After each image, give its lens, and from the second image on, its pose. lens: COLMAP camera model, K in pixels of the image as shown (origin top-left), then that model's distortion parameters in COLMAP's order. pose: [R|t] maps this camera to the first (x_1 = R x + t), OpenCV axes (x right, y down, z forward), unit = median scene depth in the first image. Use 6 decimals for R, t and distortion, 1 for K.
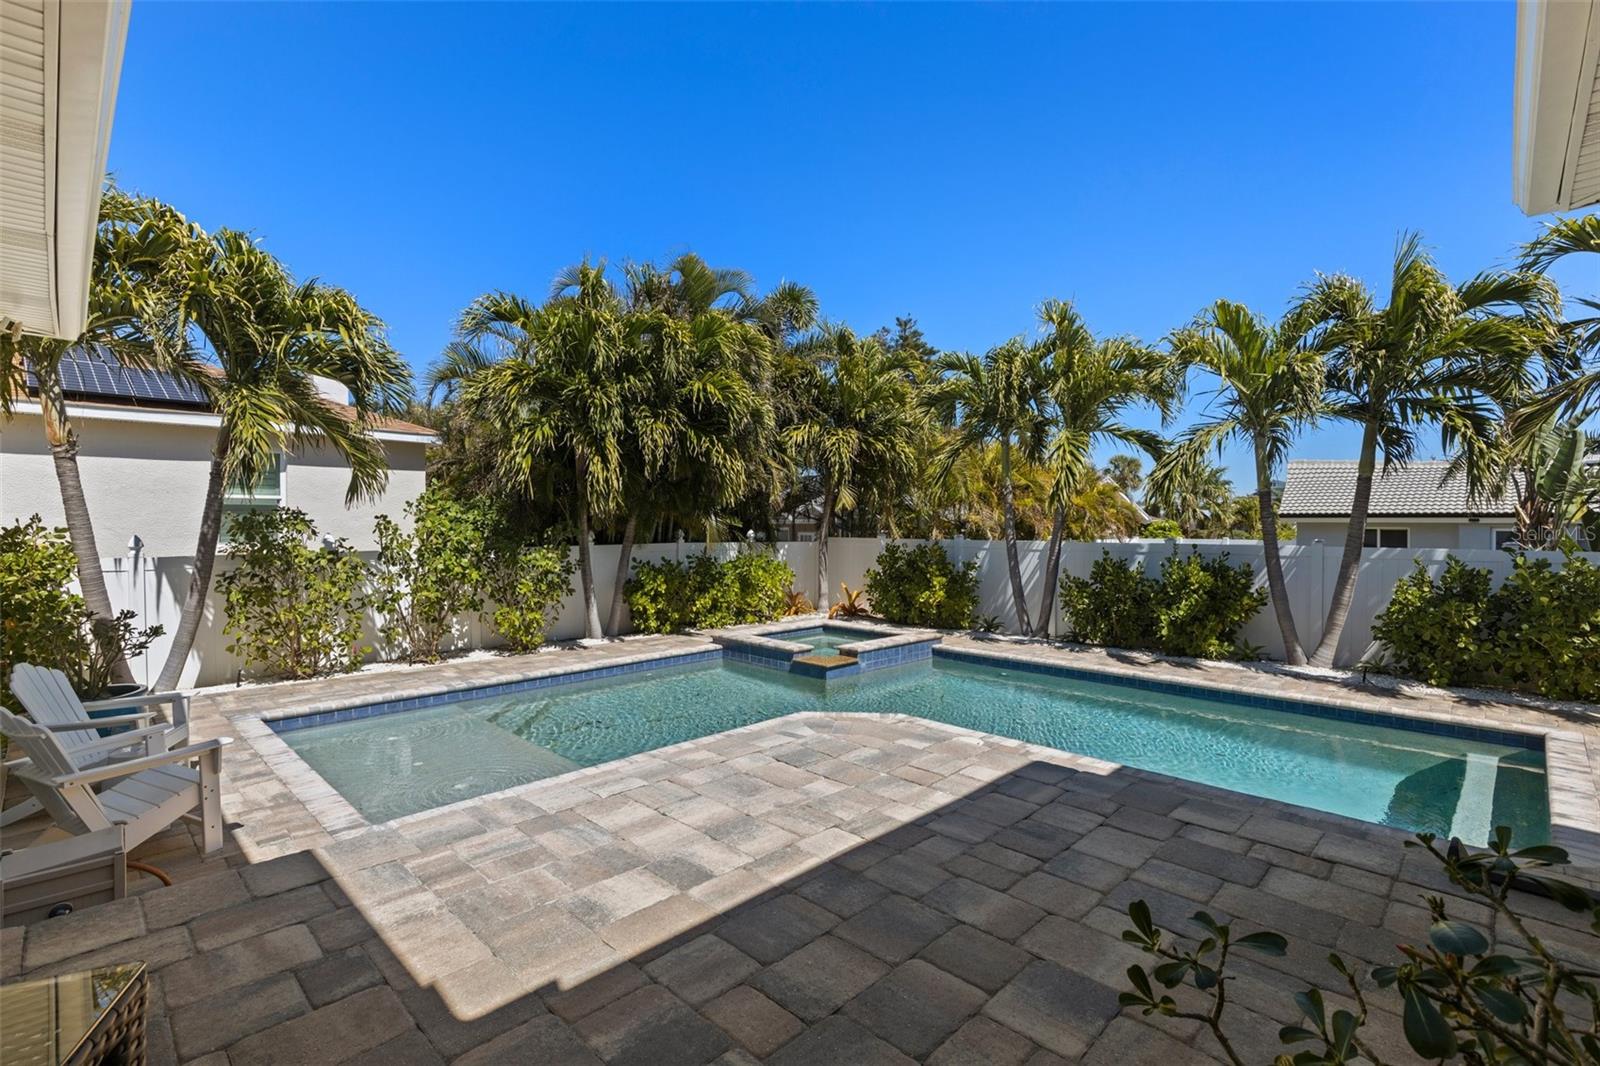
lens RADIAL K [[715.2, 0, 802.9], [0, 715.2, 529.7], [0, 0, 1]] dist [-0.000058, -0.000050]
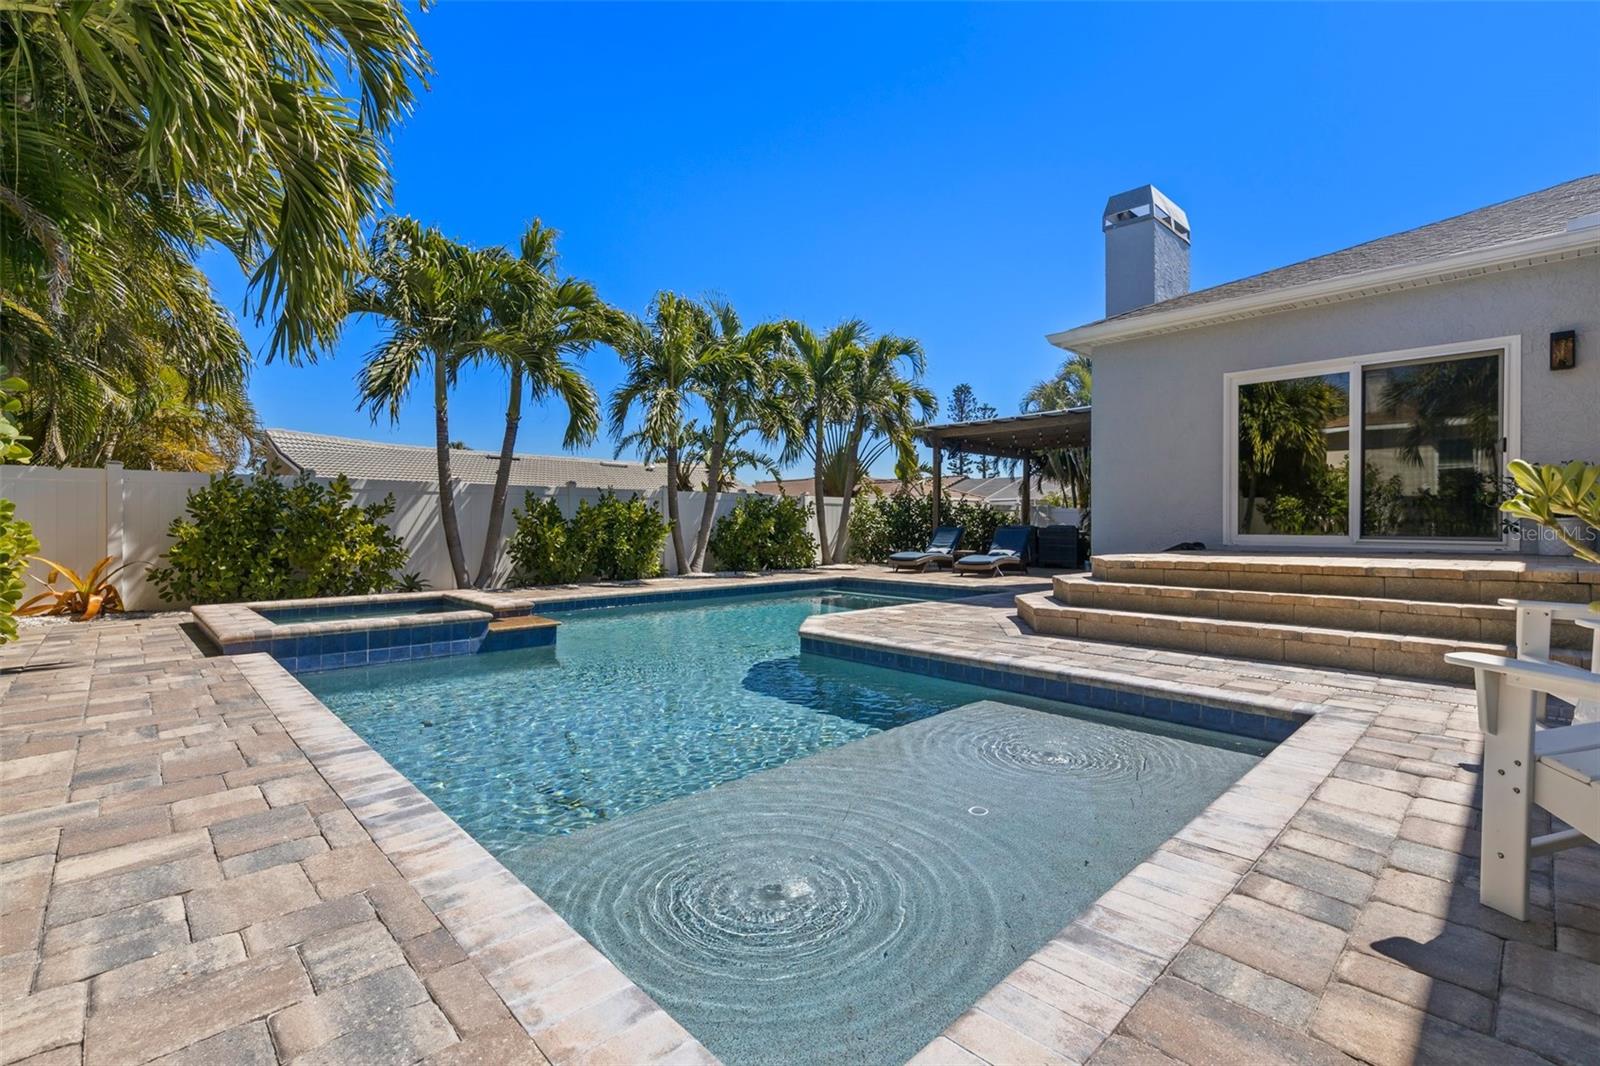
lens RADIAL K [[715.2, 0, 803.4], [0, 715.2, 531.0], [0, 0, 1]] dist [-0.000058, -0.000050]
pose [[0.027962, -0.007178, 0.999583, -1.240988], [-0.000549, 0.999974, 0.007196, 0.171402], [-0.999609, -0.000750, 0.027957, 1.352284]]
